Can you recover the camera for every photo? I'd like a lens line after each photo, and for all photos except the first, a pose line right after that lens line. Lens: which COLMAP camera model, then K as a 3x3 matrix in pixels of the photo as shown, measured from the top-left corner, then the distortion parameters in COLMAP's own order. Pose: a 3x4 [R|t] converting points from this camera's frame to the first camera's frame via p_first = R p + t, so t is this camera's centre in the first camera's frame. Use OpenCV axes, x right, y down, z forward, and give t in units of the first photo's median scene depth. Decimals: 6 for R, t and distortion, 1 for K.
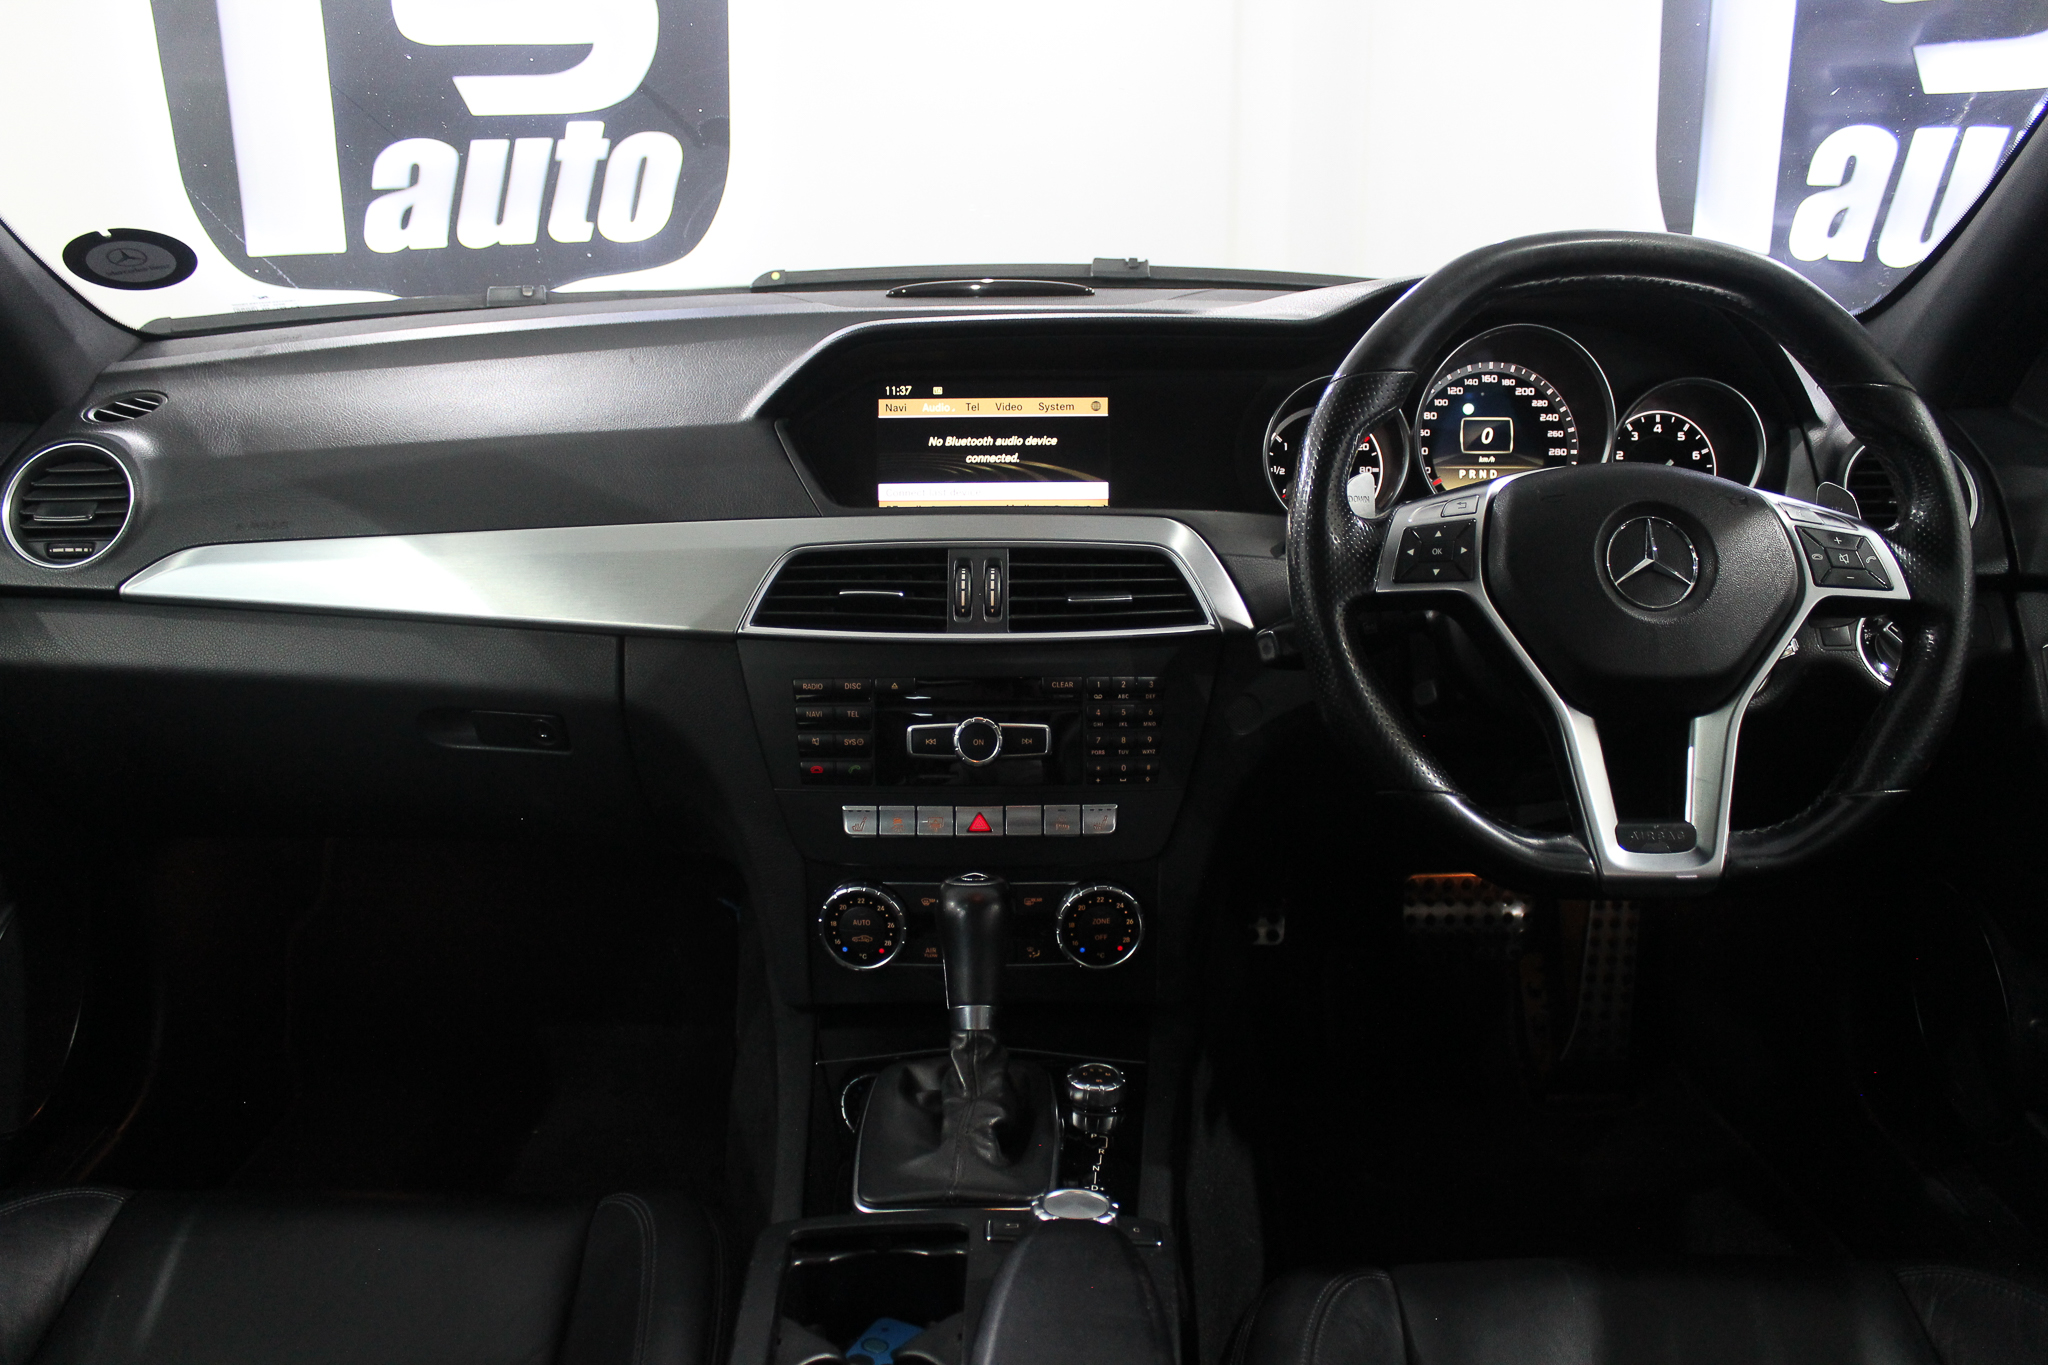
lens RADIAL K [[1688.3, 0, 1024.0], [0, 1688.3, 682.5], [0, 0, 1]] dist [-0.167029, 0.129578]
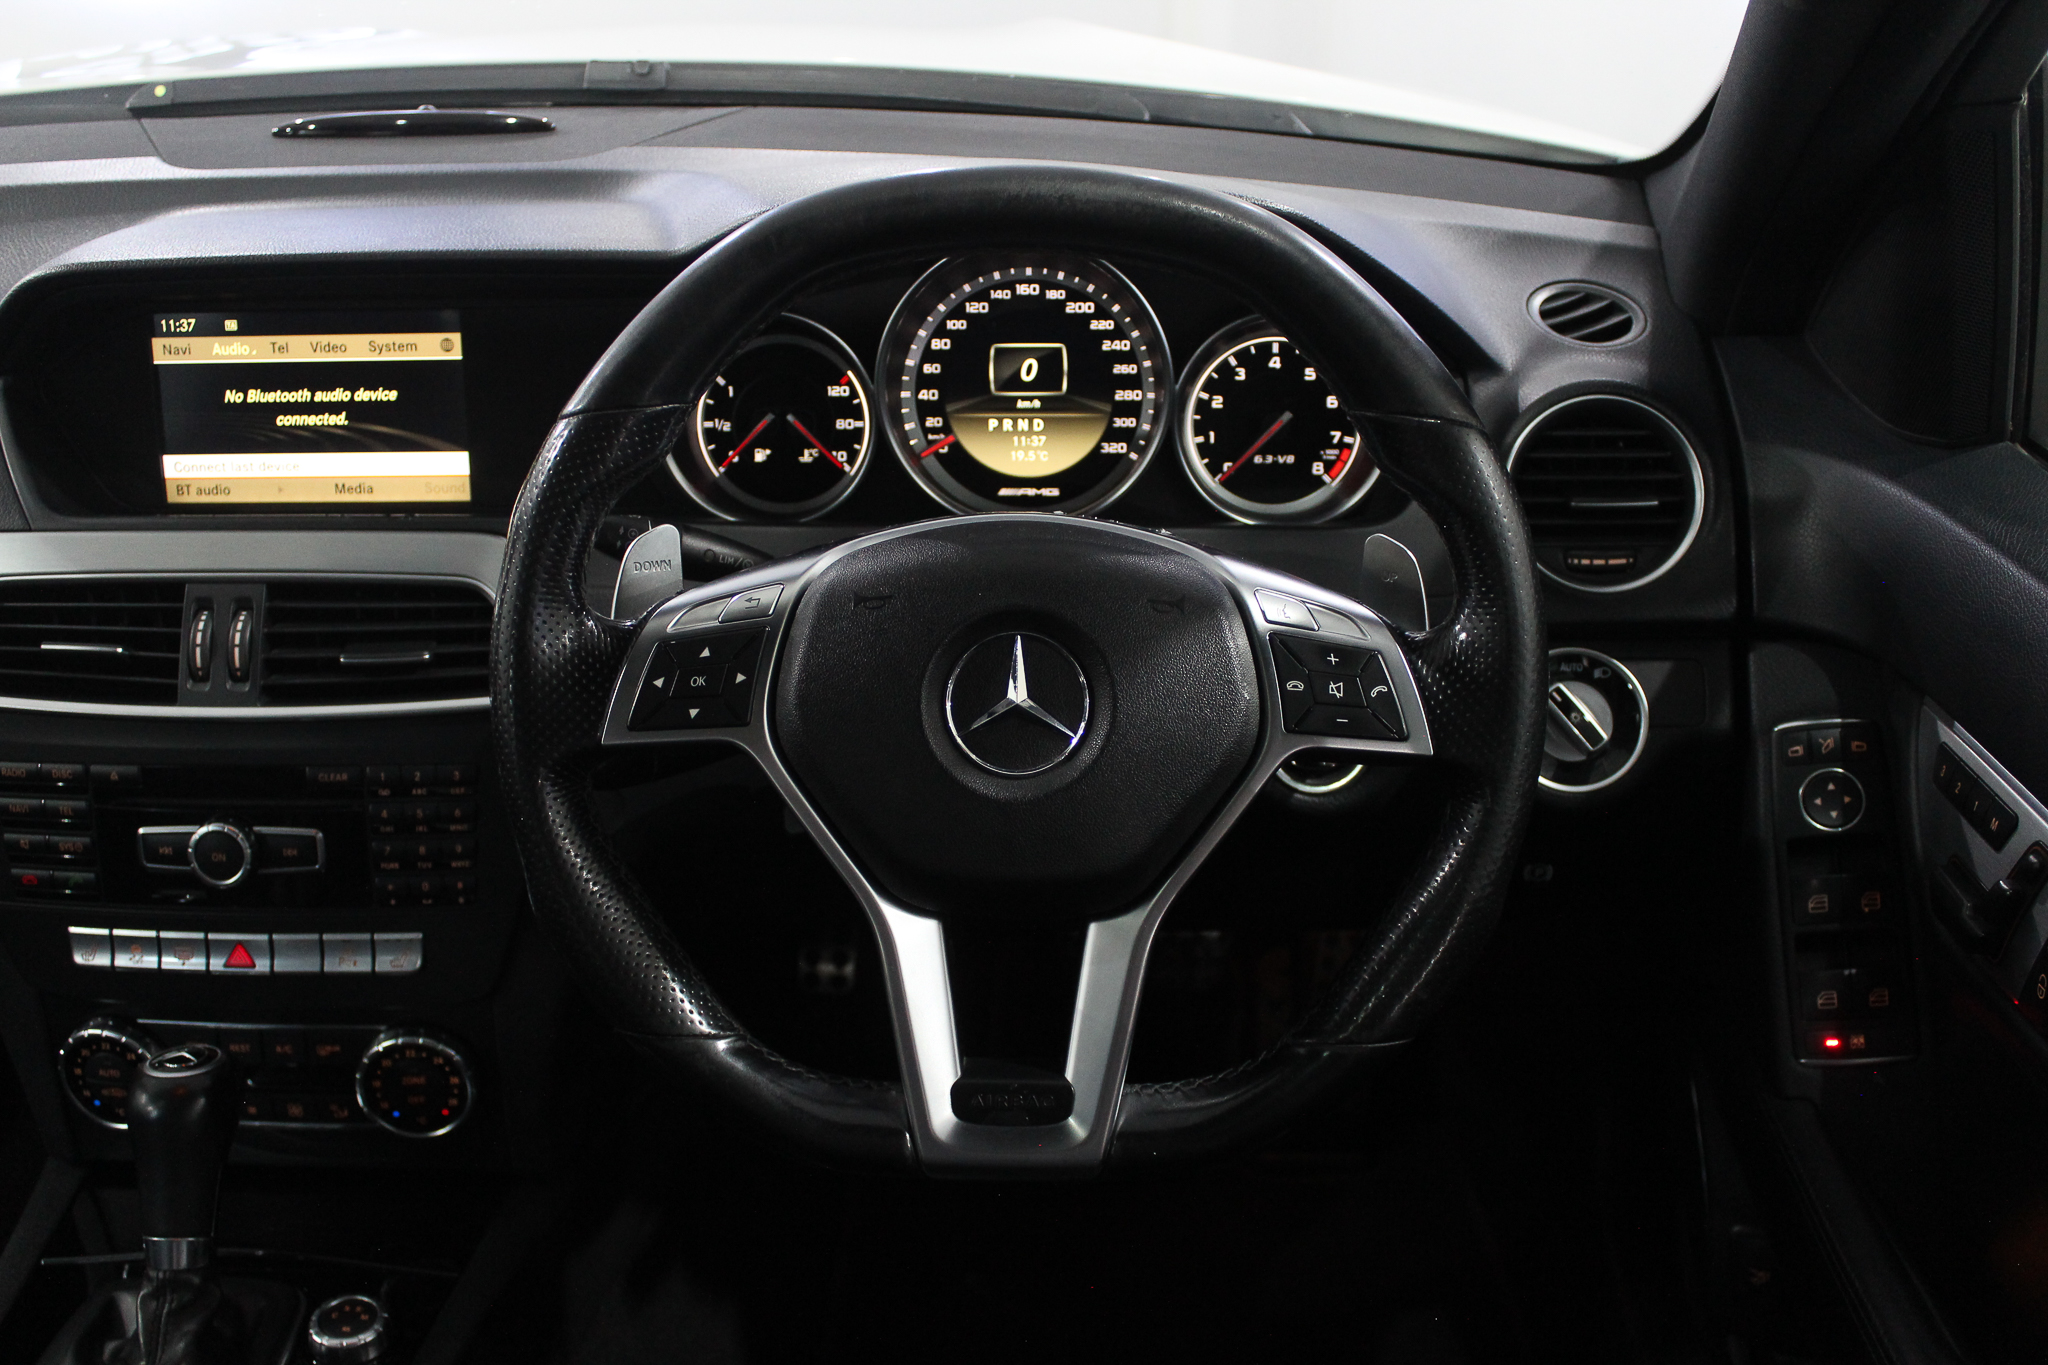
lens RADIAL K [[2030.6, 0, 1024.0], [0, 2030.6, 682.5], [0, 0, 1]] dist [-0.151969, 0.169523]
pose [[0.999617, 0.008855, -0.026207, 0.309343], [-0.004299, 0.985598, 0.169051, -0.167738], [0.027327, -0.168874, 0.985259, 0.149582]]
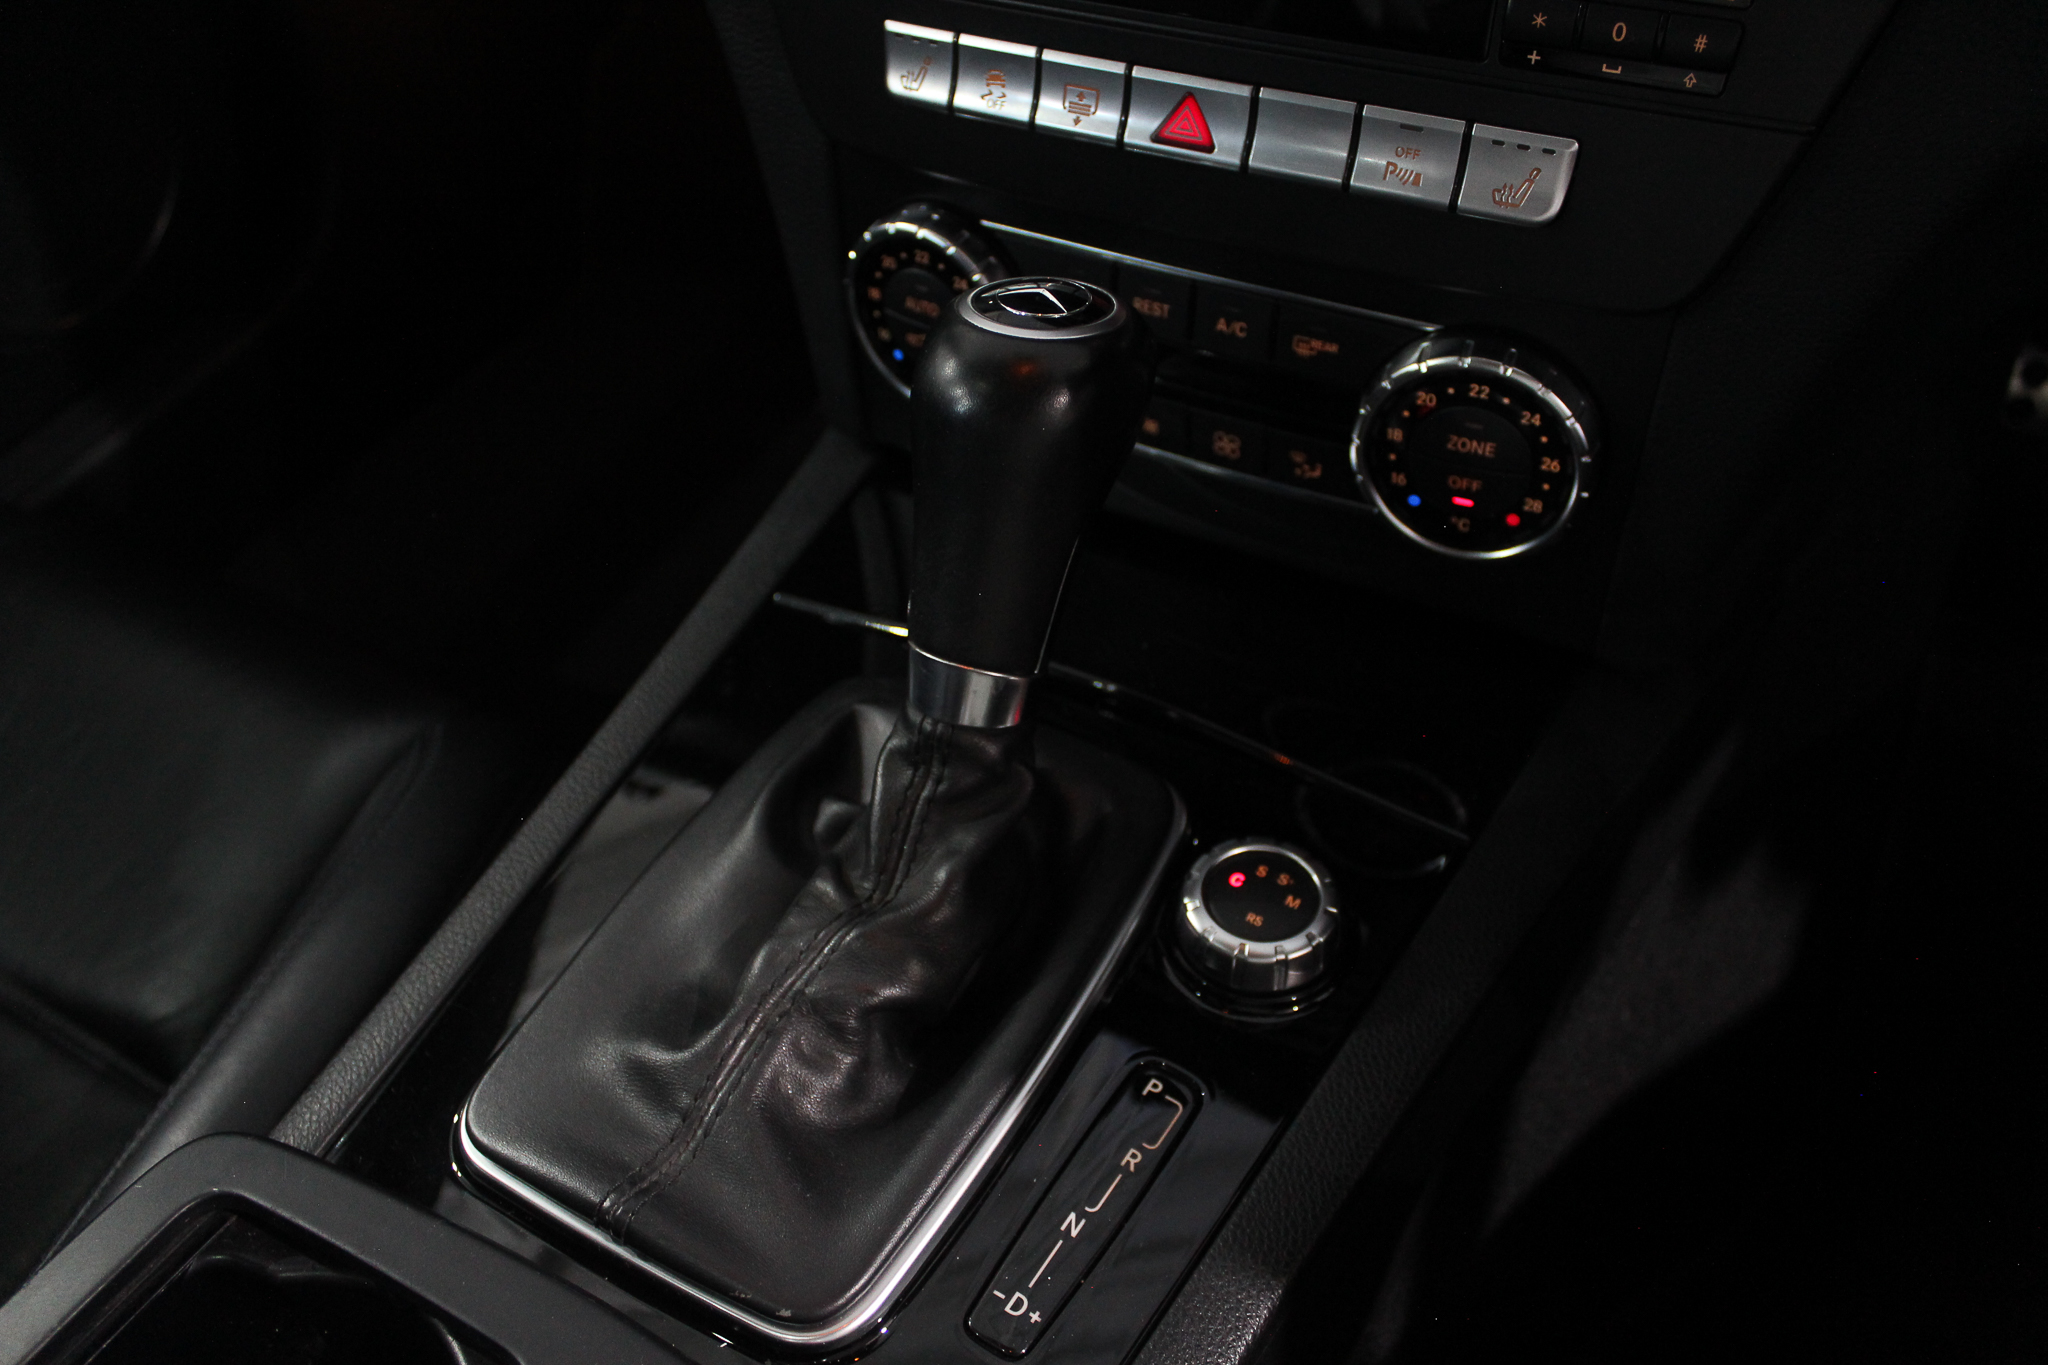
lens RADIAL K [[1688.3, 0, 1024.0], [0, 1688.3, 682.5], [0, 0, 1]] dist [-0.167029, 0.129578]
pose [[0.874743, 0.301870, -0.379077, 0.104421], [-0.070957, 0.853627, 0.516029, 0.004081], [0.479365, -0.424494, 0.768124, 0.594125]]
